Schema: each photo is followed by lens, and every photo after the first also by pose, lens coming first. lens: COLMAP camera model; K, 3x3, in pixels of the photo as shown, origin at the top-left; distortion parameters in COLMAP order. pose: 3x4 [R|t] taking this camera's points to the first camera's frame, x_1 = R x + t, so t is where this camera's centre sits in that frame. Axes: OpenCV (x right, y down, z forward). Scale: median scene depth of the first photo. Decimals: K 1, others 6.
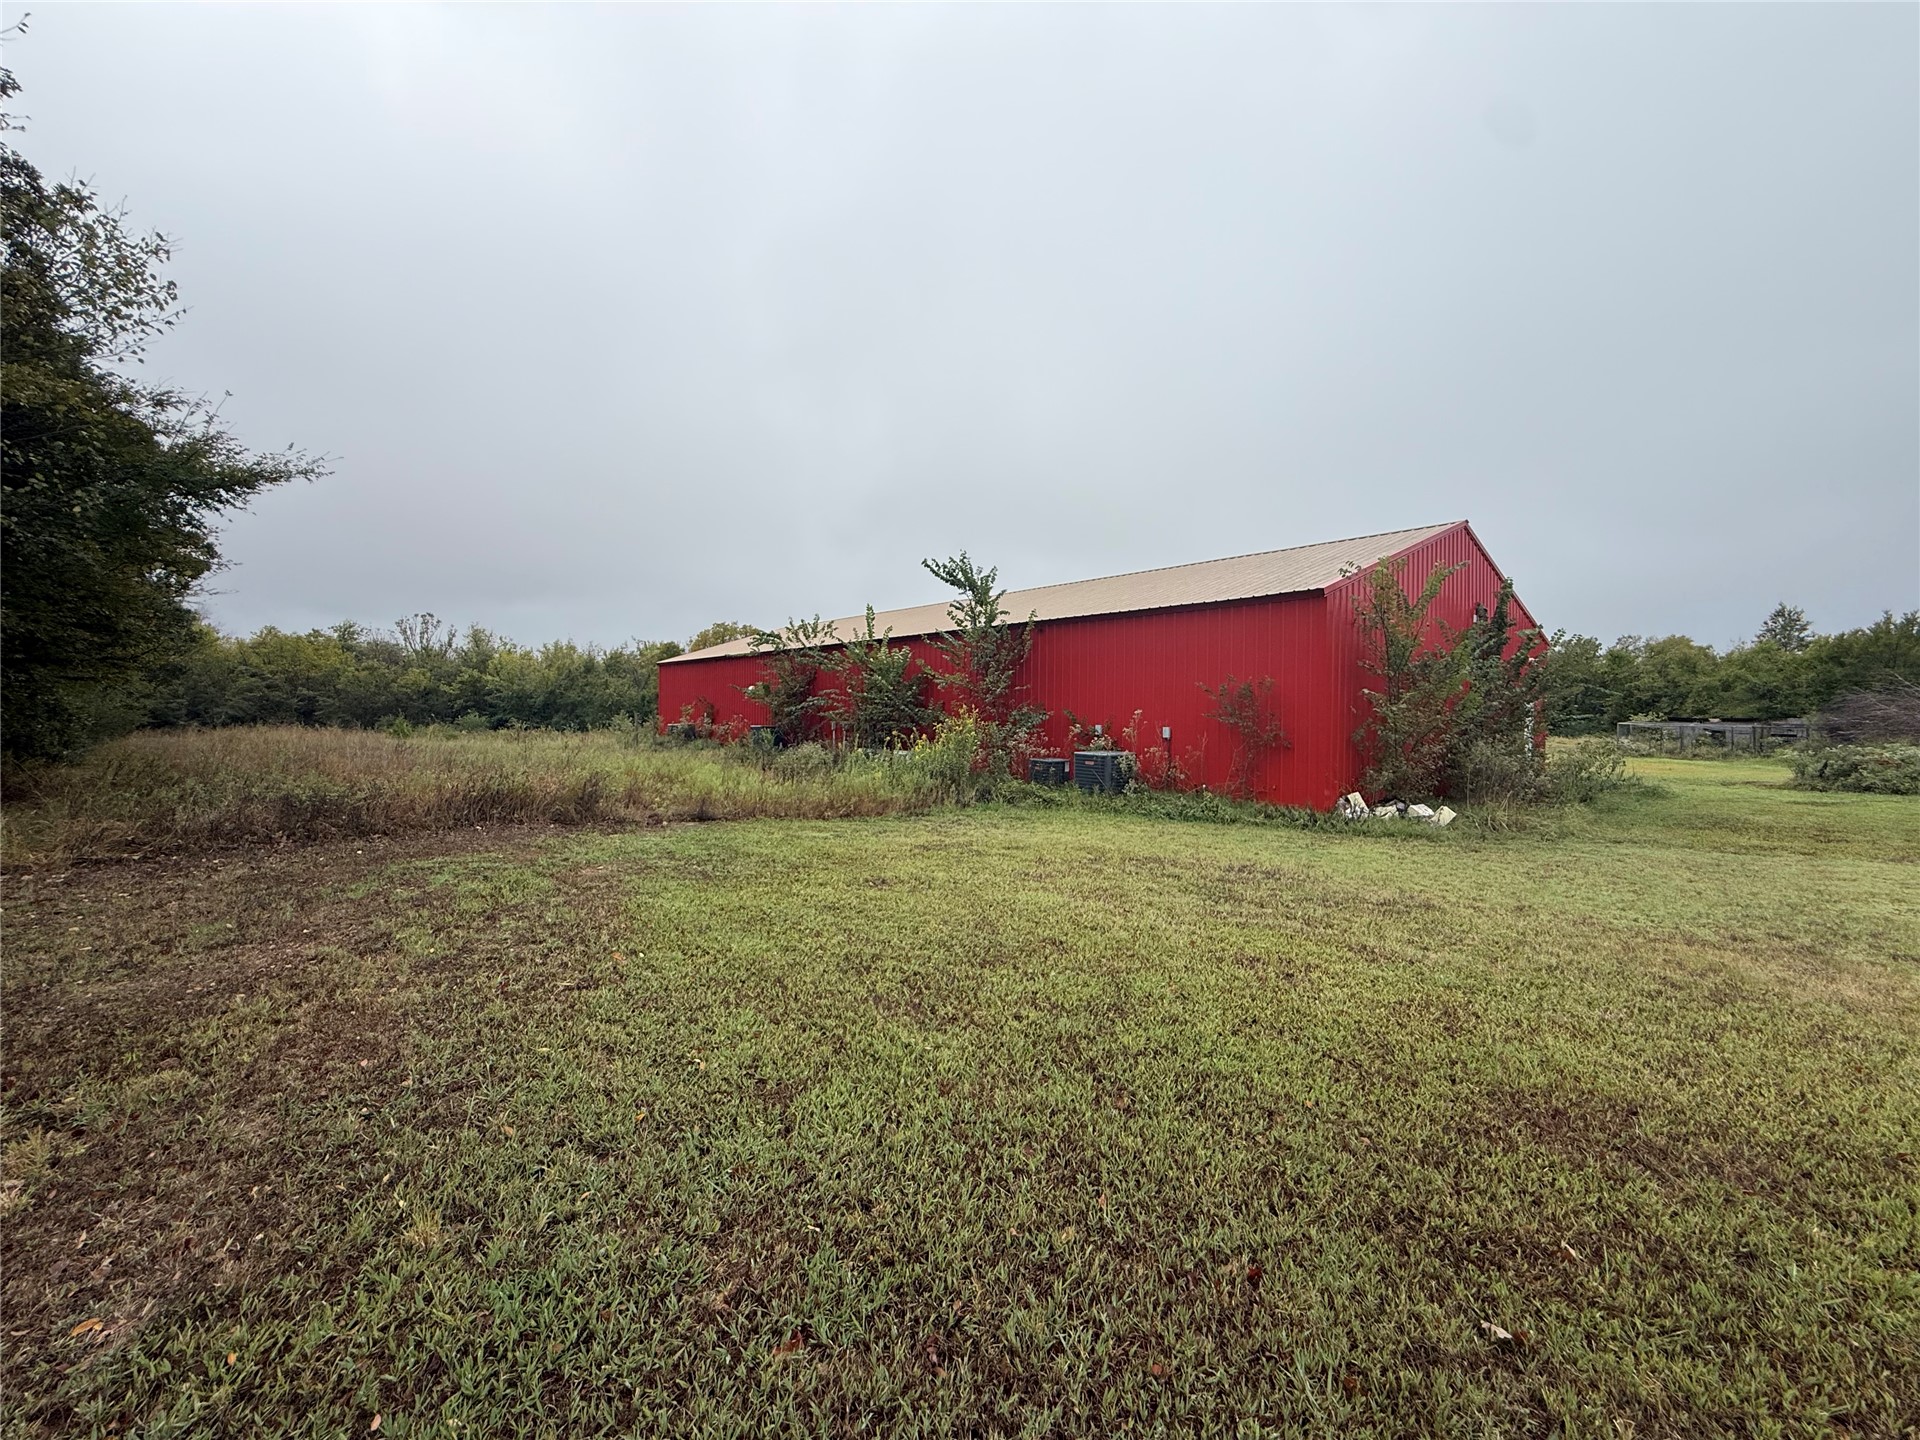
lens RADIAL K [[767.3, 0, 960.0], [0, 767.3, 720.0], [0, 0, 1]] dist [0.000769, 0.000134]
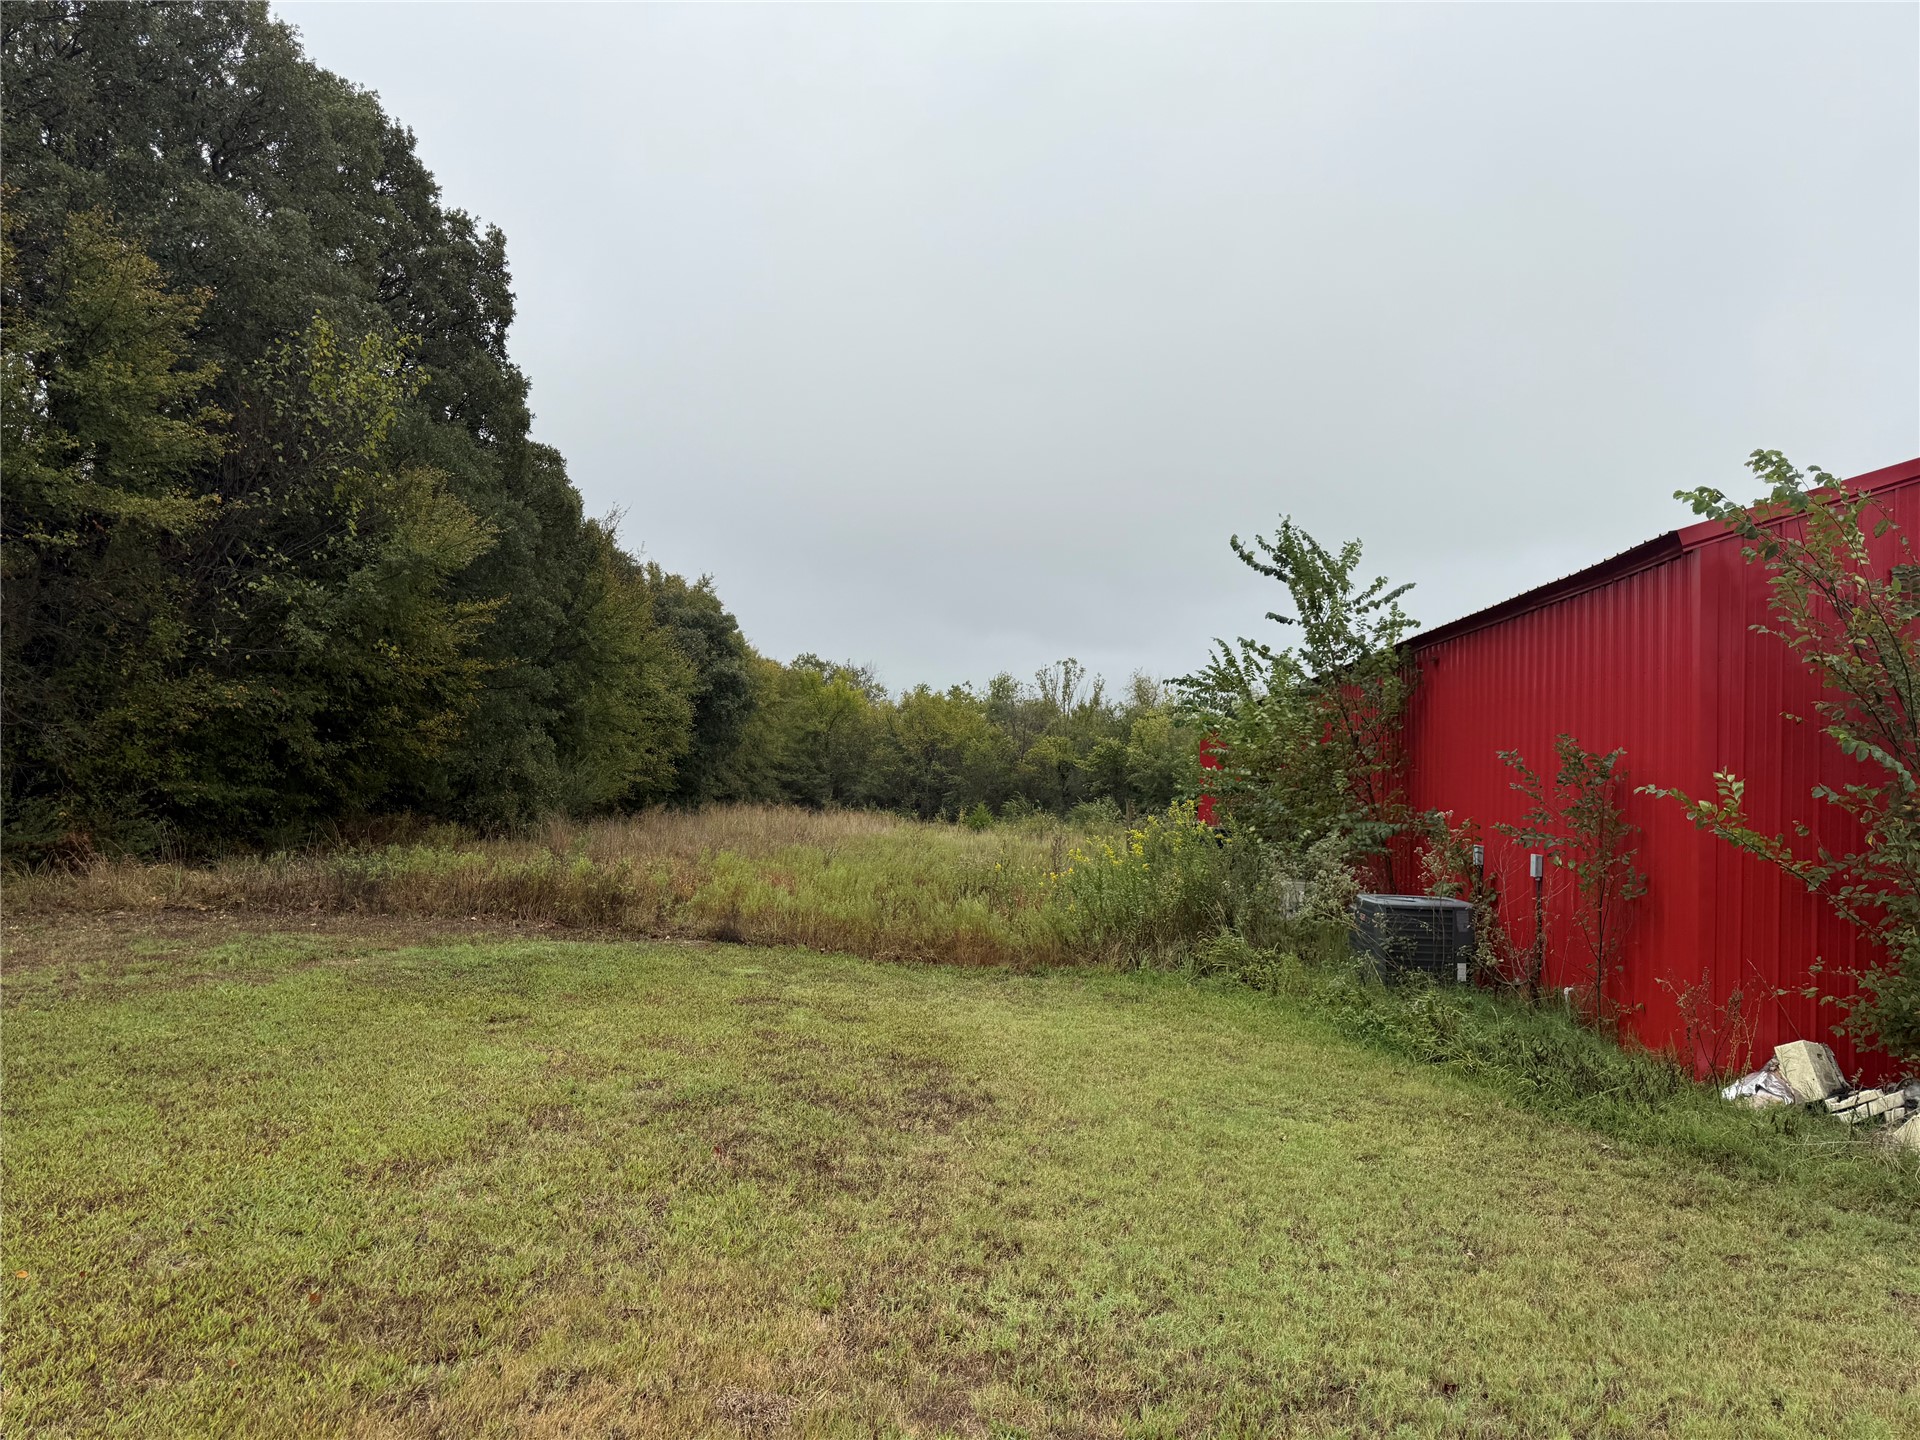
lens RADIAL K [[1312.8, 0, 960.0], [0, 1312.8, 720.0], [0, 0, 1]] dist [0.004939, 0.001533]
pose [[0.767383, -0.007129, -0.641149, 0.635624], [-0.043813, 0.997018, -0.063525, -0.006168], [0.639690, 0.076838, 0.764783, 0.208645]]
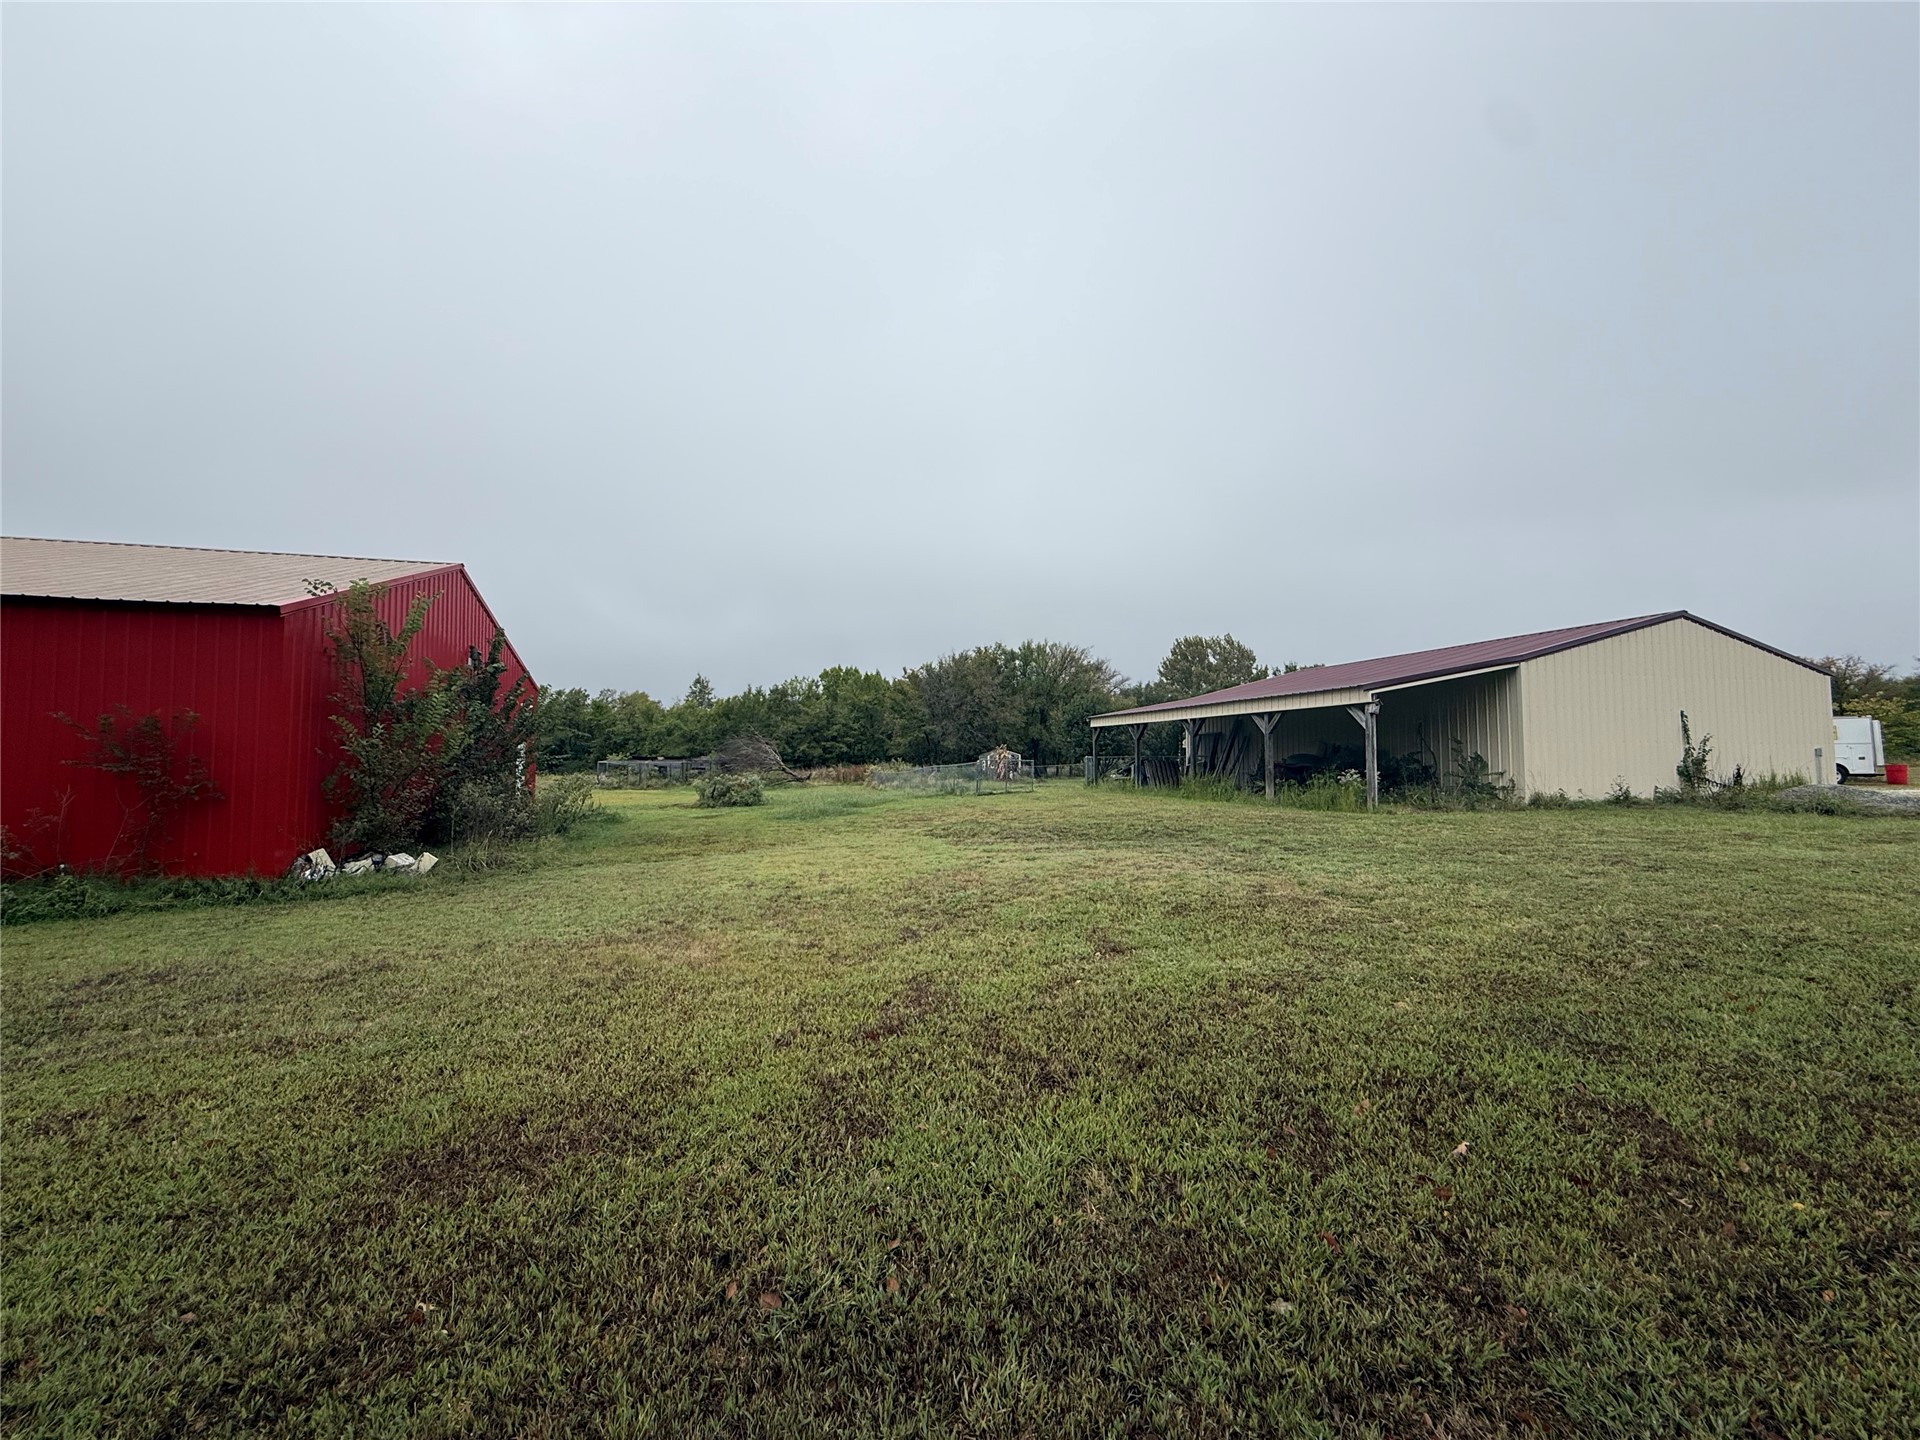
lens RADIAL K [[767.3, 0, 960.0], [0, 767.3, 720.0], [0, 0, 1]] dist [0.000769, 0.000134]
pose [[0.411736, 0.032724, 0.910716, 0.025920], [0.016335, 0.998929, -0.043279, -0.000578], [-0.911157, 0.032696, 0.410760, -0.007959]]
